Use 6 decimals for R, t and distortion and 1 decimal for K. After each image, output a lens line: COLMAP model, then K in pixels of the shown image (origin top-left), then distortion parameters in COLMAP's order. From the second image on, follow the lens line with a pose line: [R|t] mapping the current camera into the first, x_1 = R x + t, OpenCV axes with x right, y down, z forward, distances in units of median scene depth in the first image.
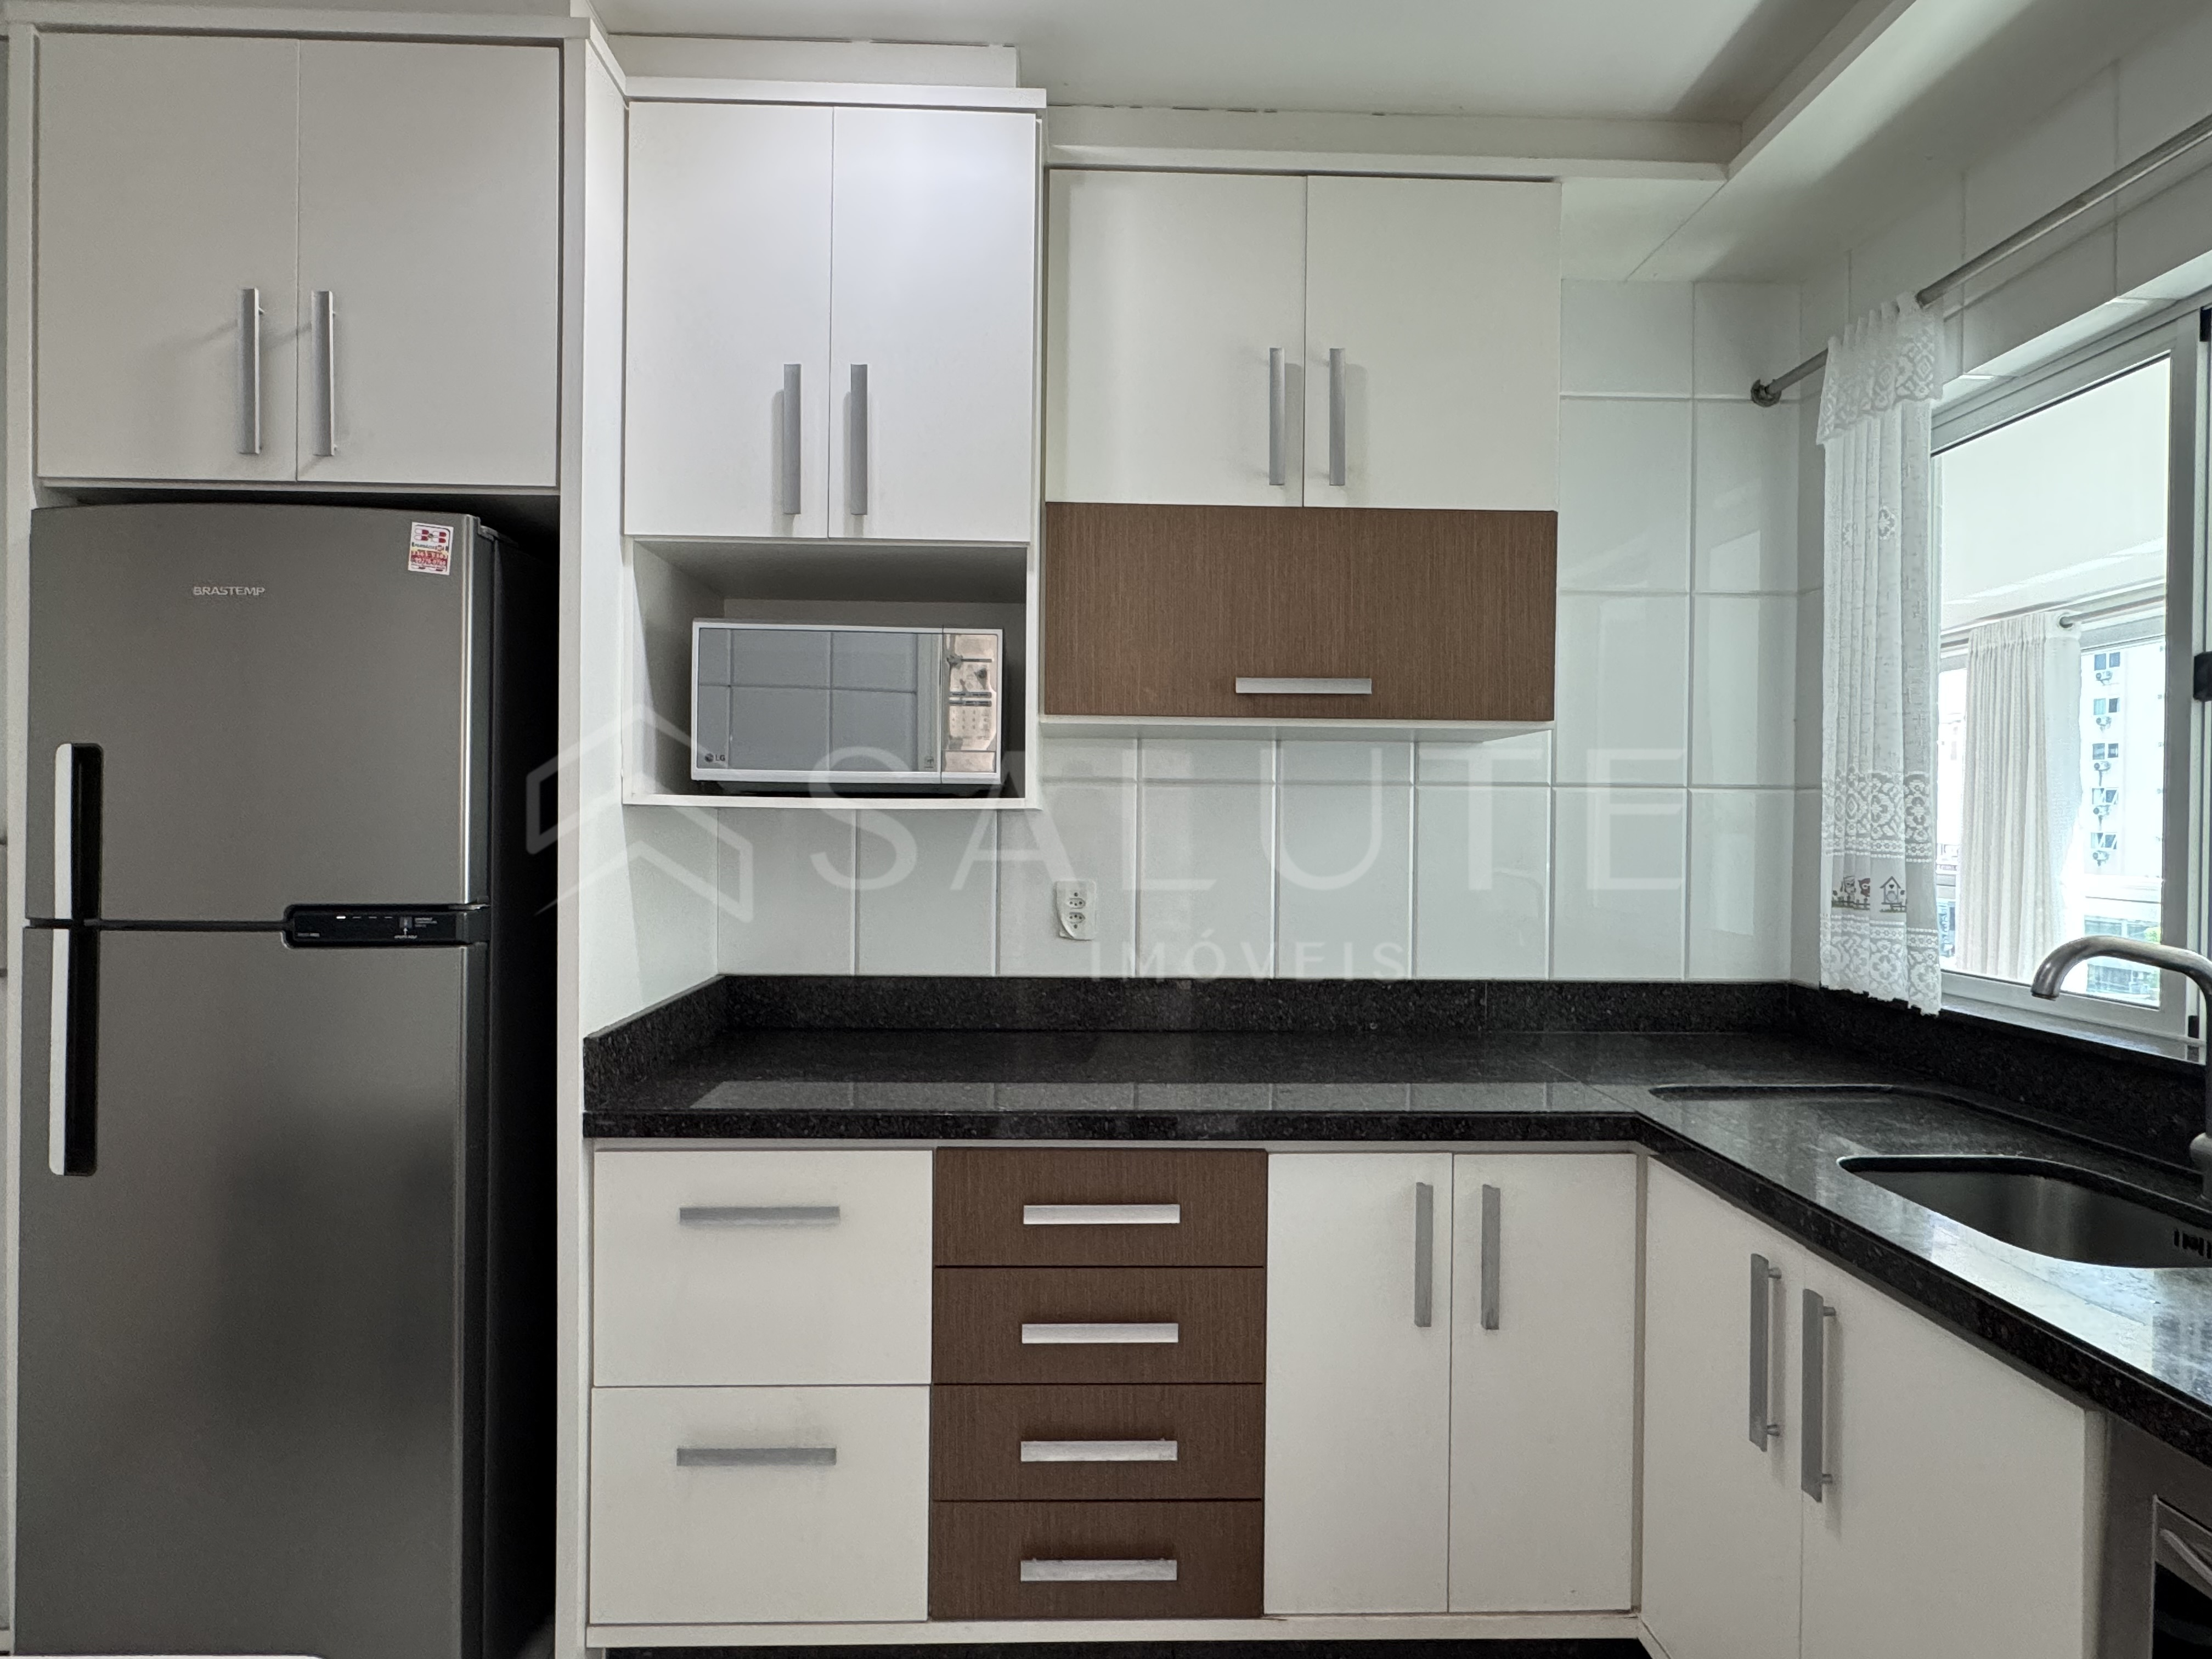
lens RADIAL K [[1138.0, 0, 1104.0], [0, 1138.0, 829.5], [0, 0, 1]] dist [-0.006214, 0.000570]
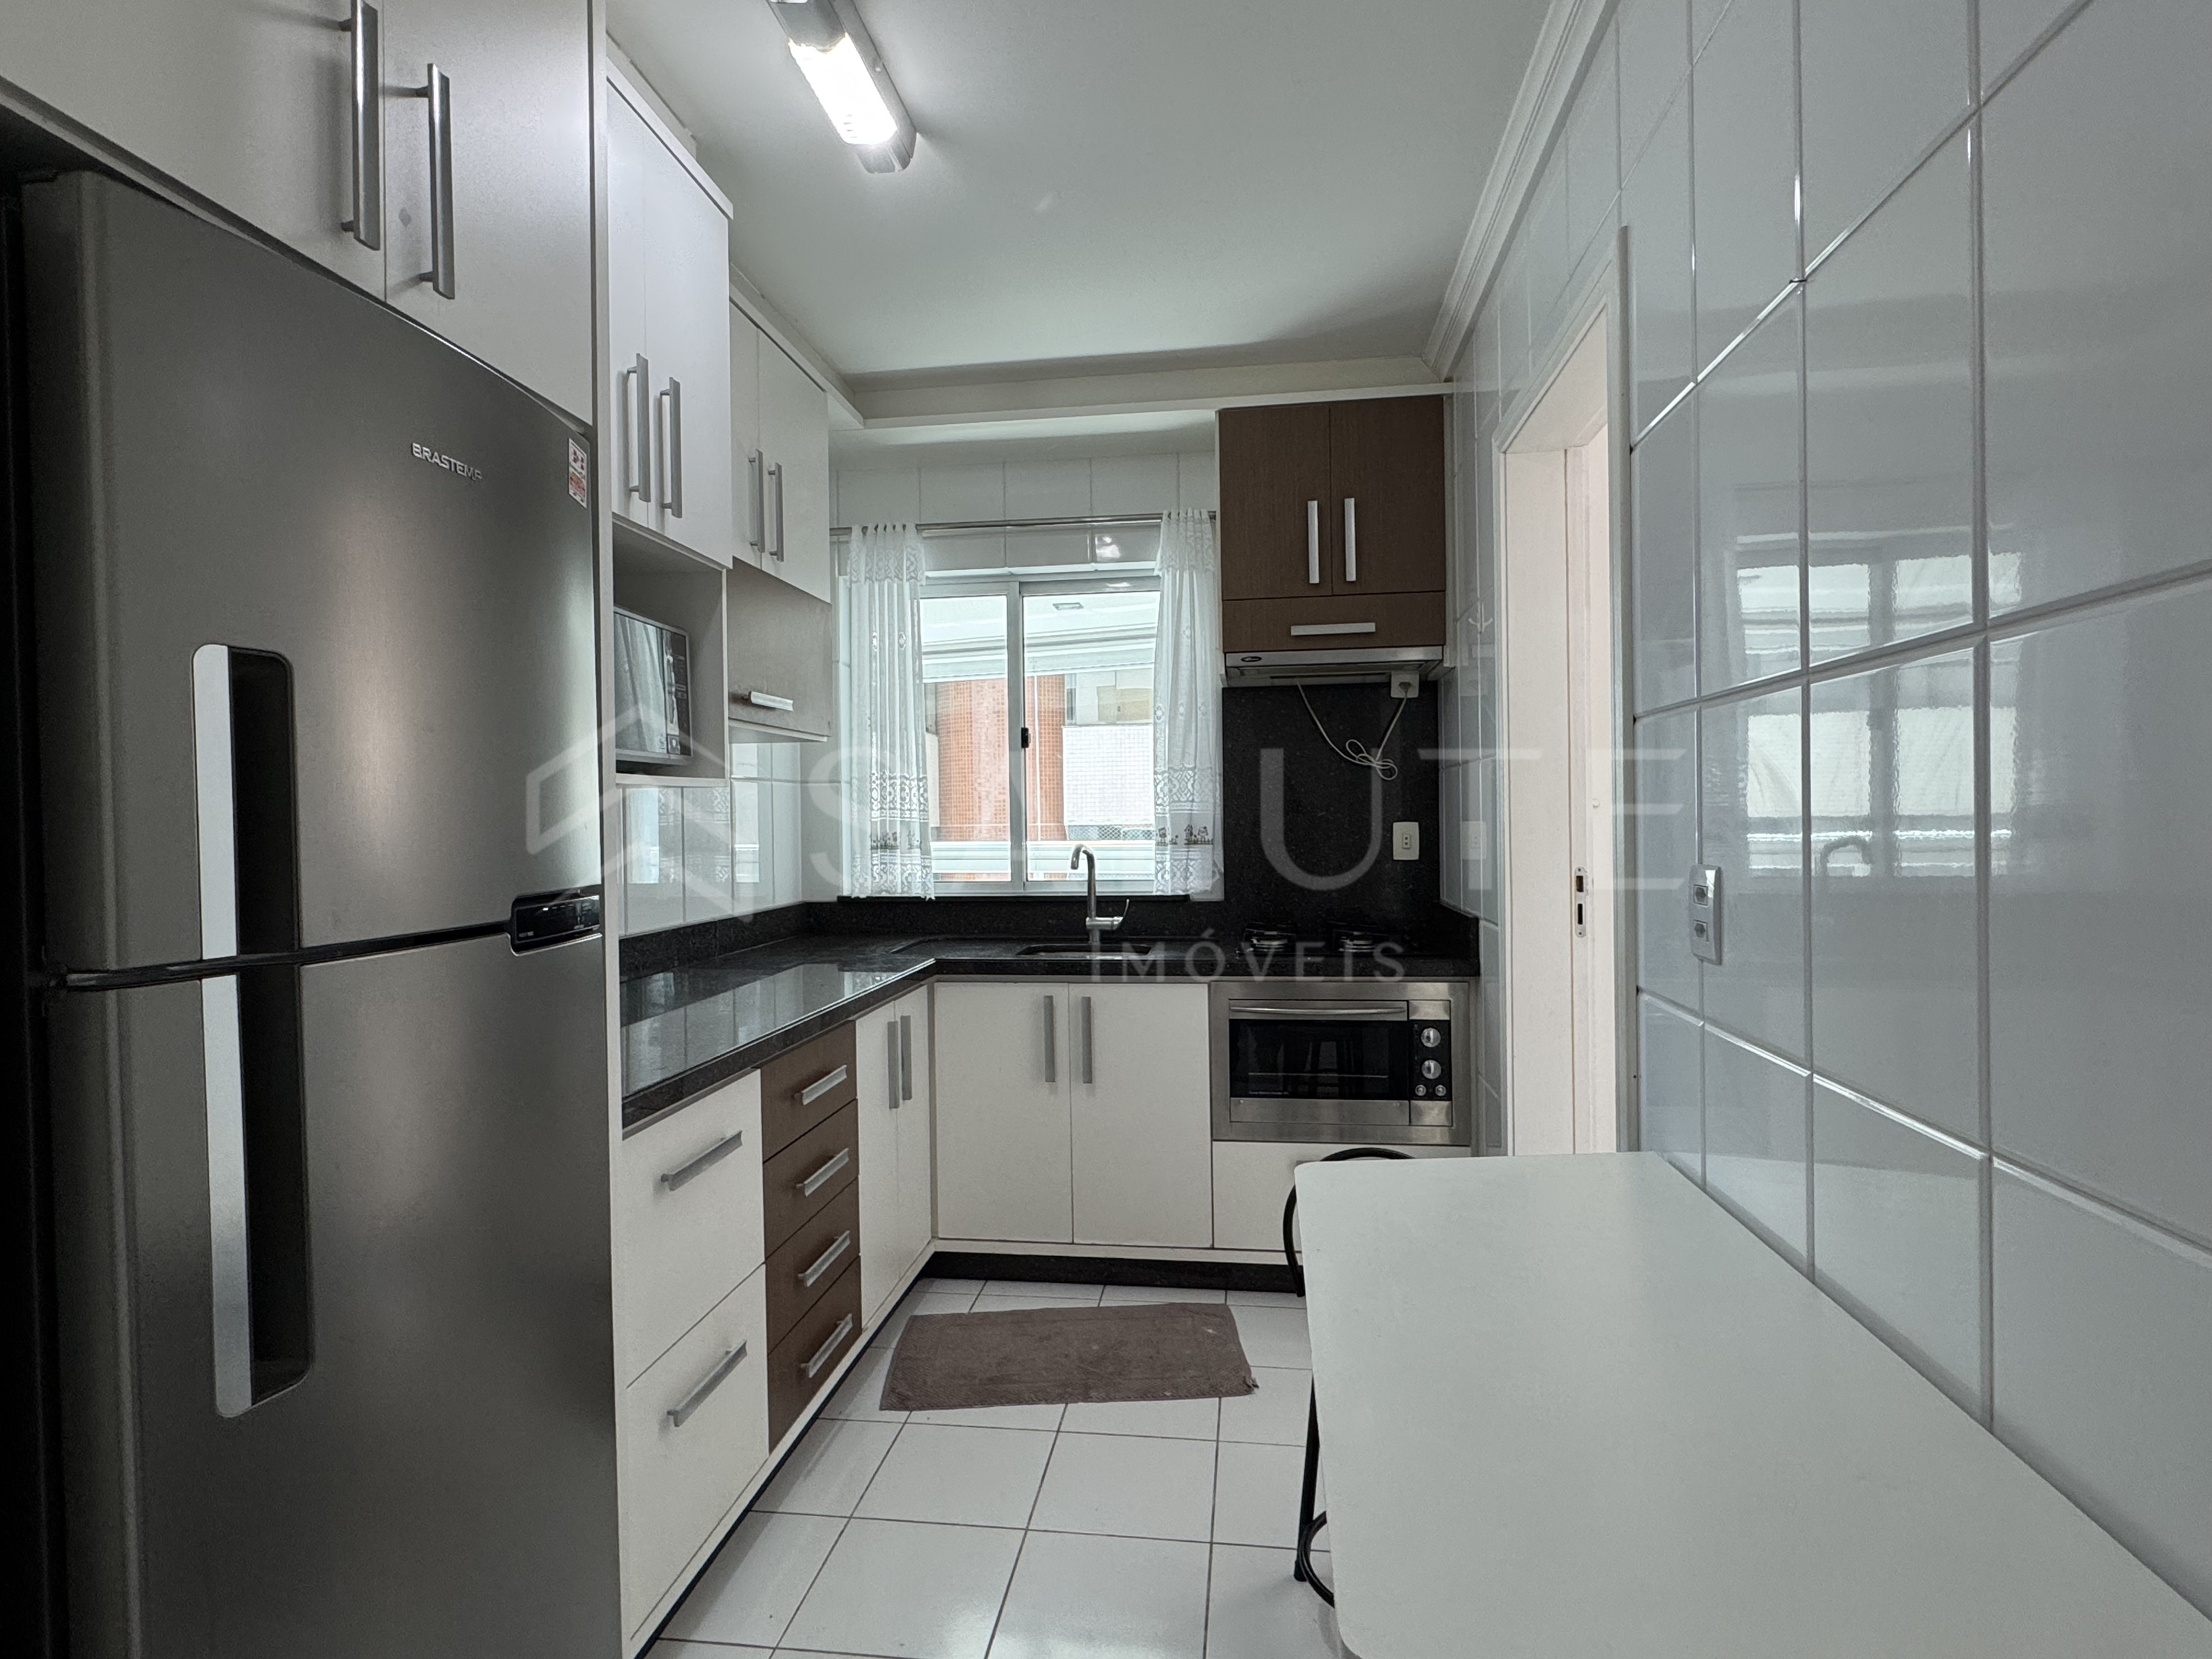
lens RADIAL K [[1138.0, 0, 1104.6], [0, 1138.0, 829.4], [0, 0, 1]] dist [-0.006214, 0.000570]
pose [[0.159732, -0.021932, 0.986917, -1.388147], [0.019852, 0.999622, 0.019001, 0.013461], [-0.986961, 0.016557, 0.160107, 0.474965]]
